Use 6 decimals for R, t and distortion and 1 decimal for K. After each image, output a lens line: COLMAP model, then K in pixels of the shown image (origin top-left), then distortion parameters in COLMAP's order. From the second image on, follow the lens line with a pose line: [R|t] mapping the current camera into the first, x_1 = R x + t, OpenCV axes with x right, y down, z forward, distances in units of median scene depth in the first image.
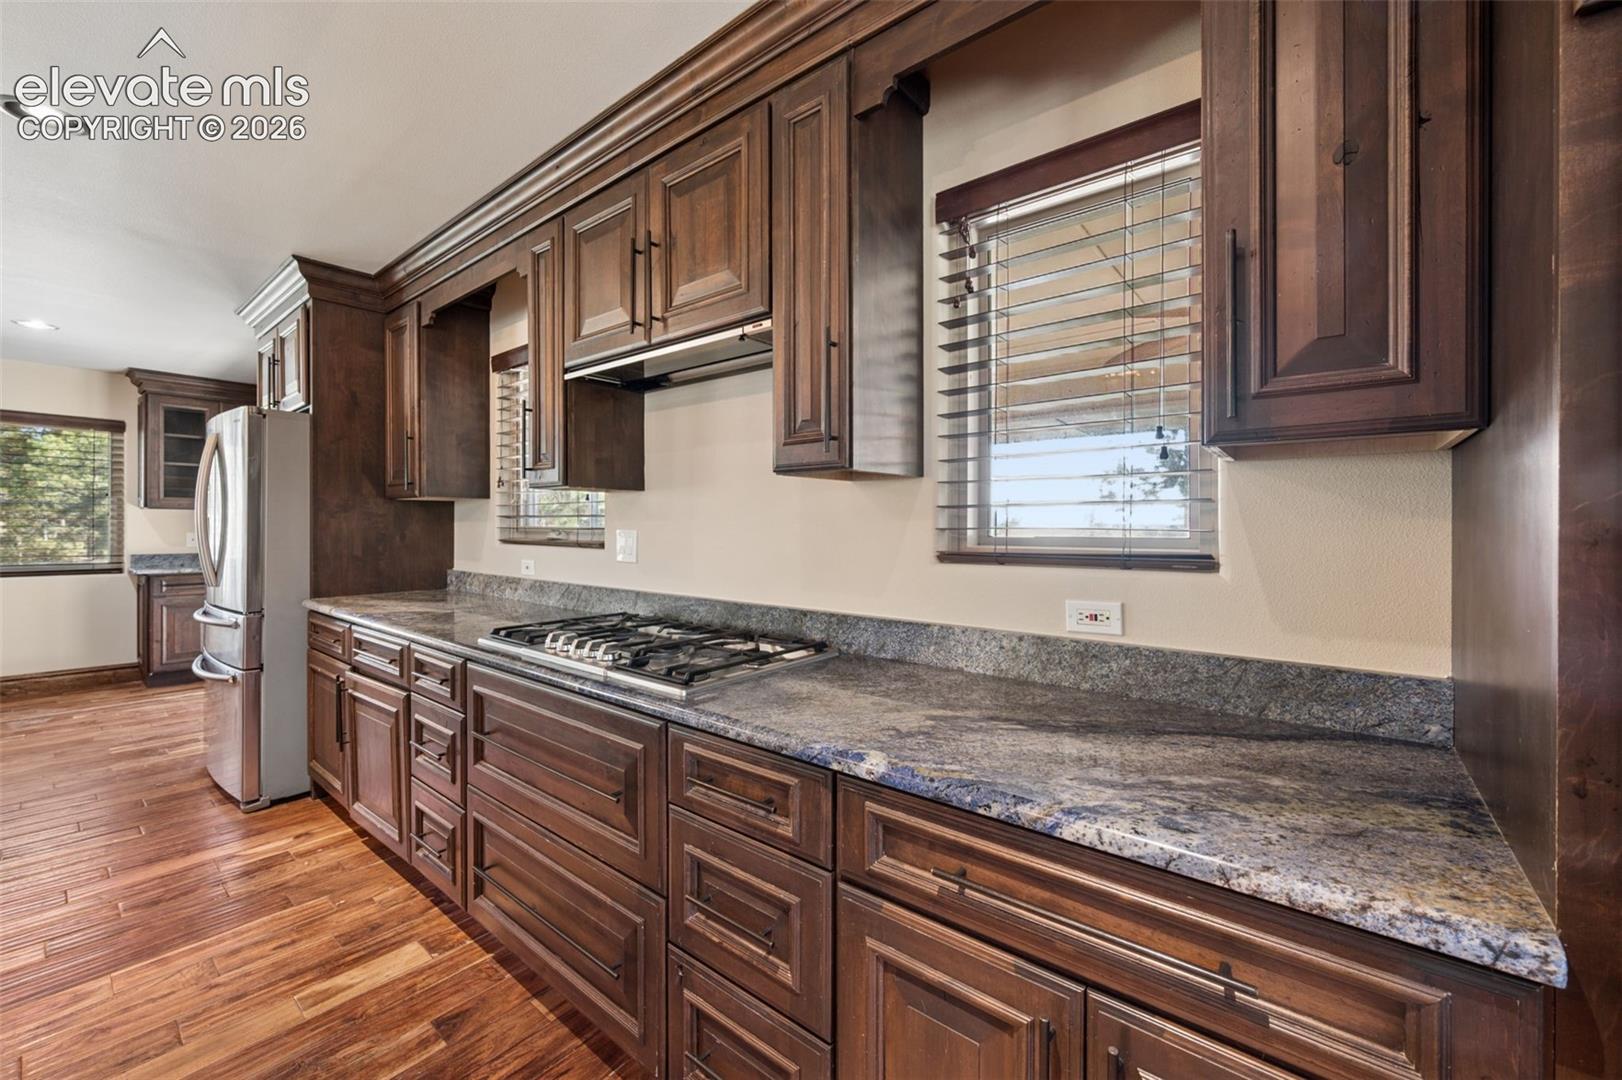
lens RADIAL K [[639.5, 0, 810.5], [0, 639.5, 527.5], [0, 0, 1]] dist [0.002480, -0.000433]
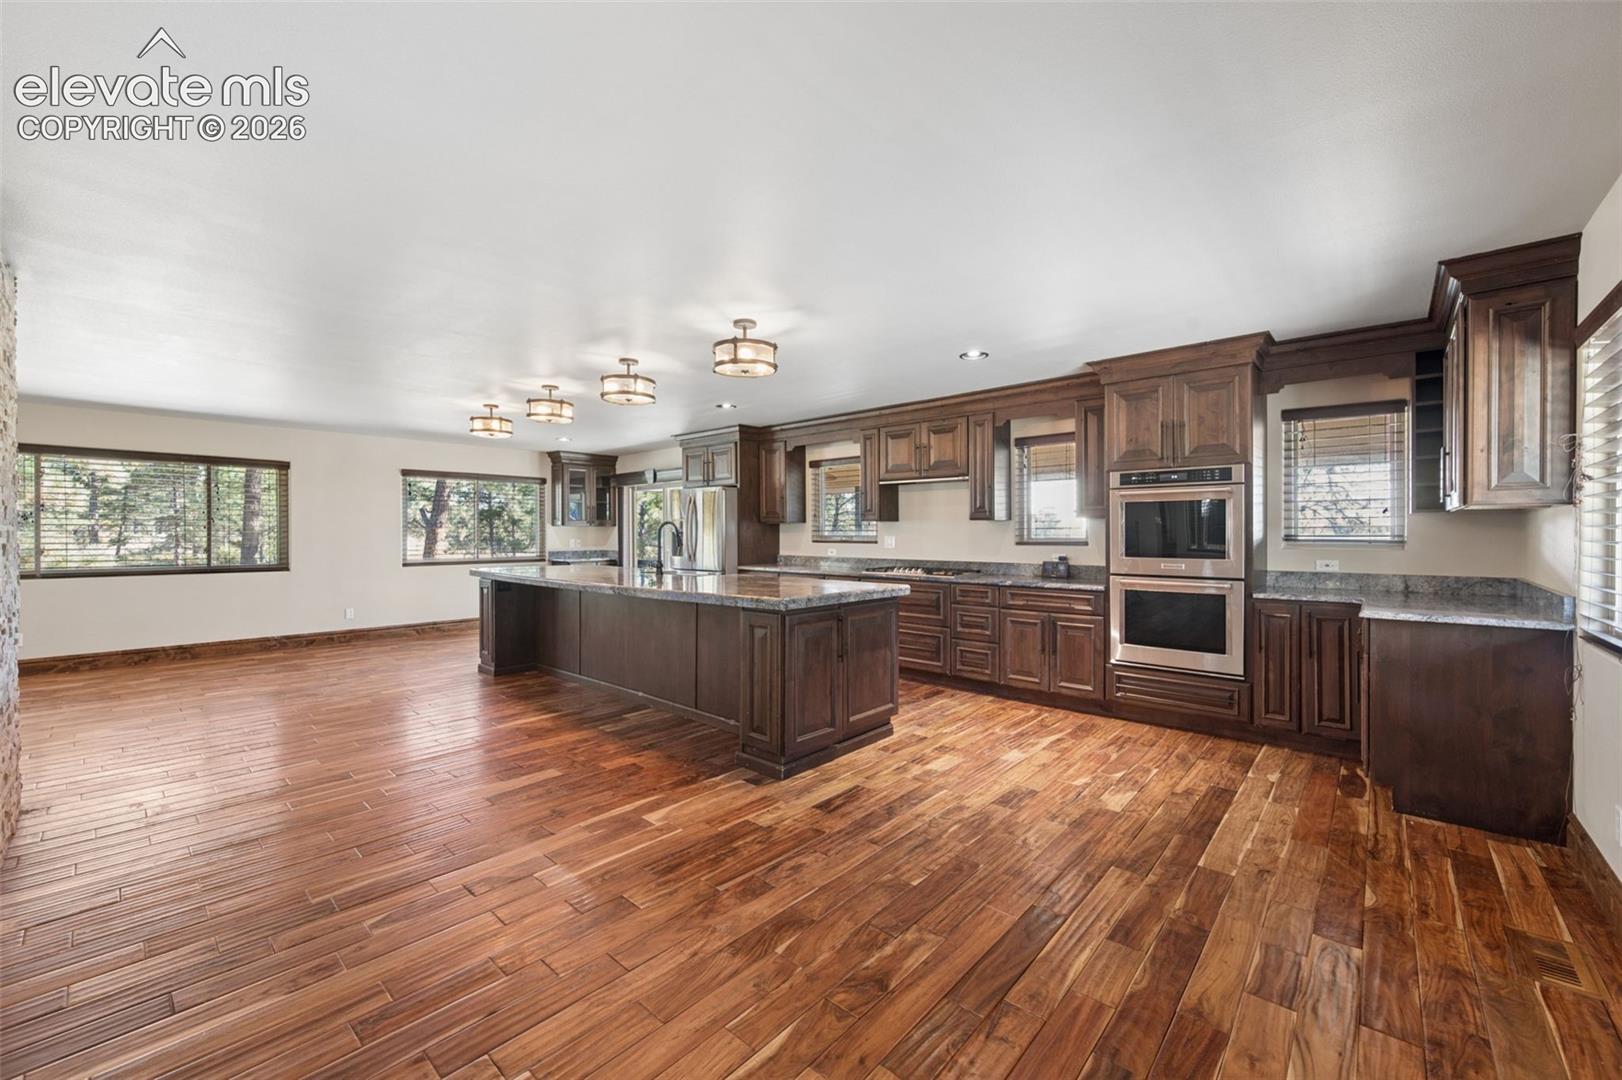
lens RADIAL K [[639.5, 0, 813.9], [0, 639.5, 535.6], [0, 0, 1]] dist [0.002480, -0.000433]
pose [[0.999016, -0.007072, -0.043794, -0.464188], [0.007332, 0.999956, 0.005789, -0.015484], [0.043751, -0.006105, 0.999024, -1.569272]]
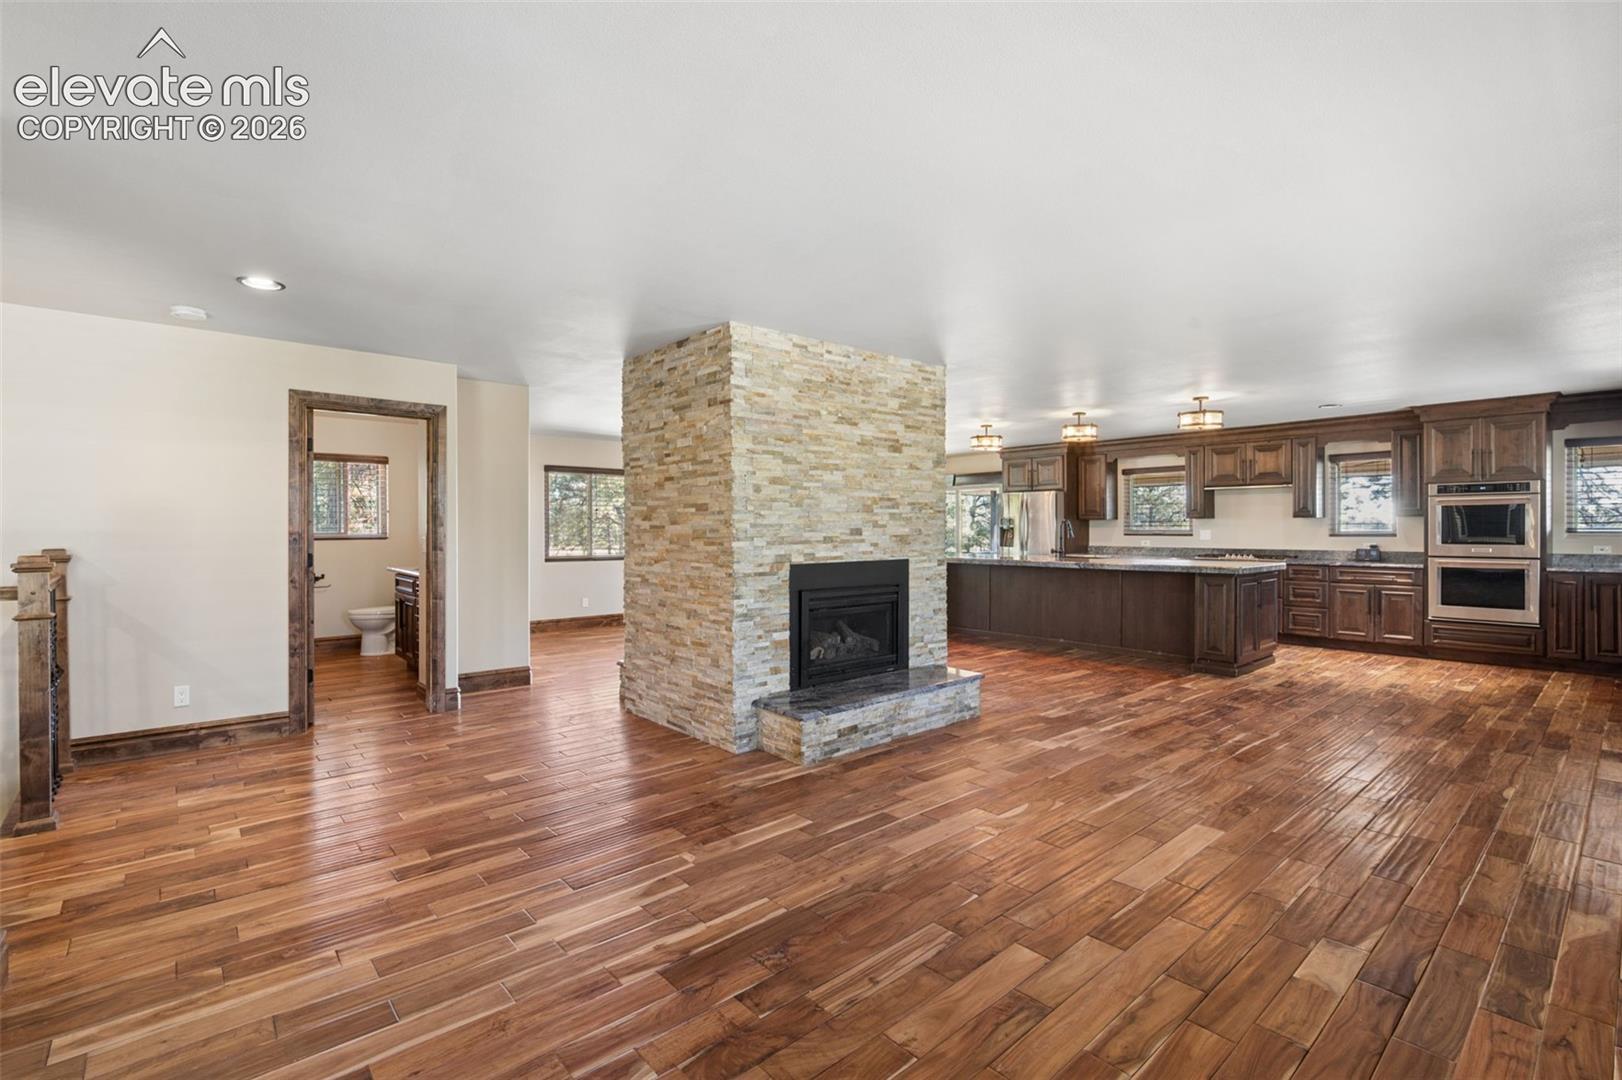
lens RADIAL K [[732.7, 0, 810.5], [0, 732.7, 533.7], [0, 0, 1]] dist [-0.001395, 0.000378]
pose [[0.985919, -0.008851, -0.166990, -1.606315], [0.010485, 0.999905, 0.008905, -0.031514], [0.166895, -0.010531, 0.985918, -2.965365]]
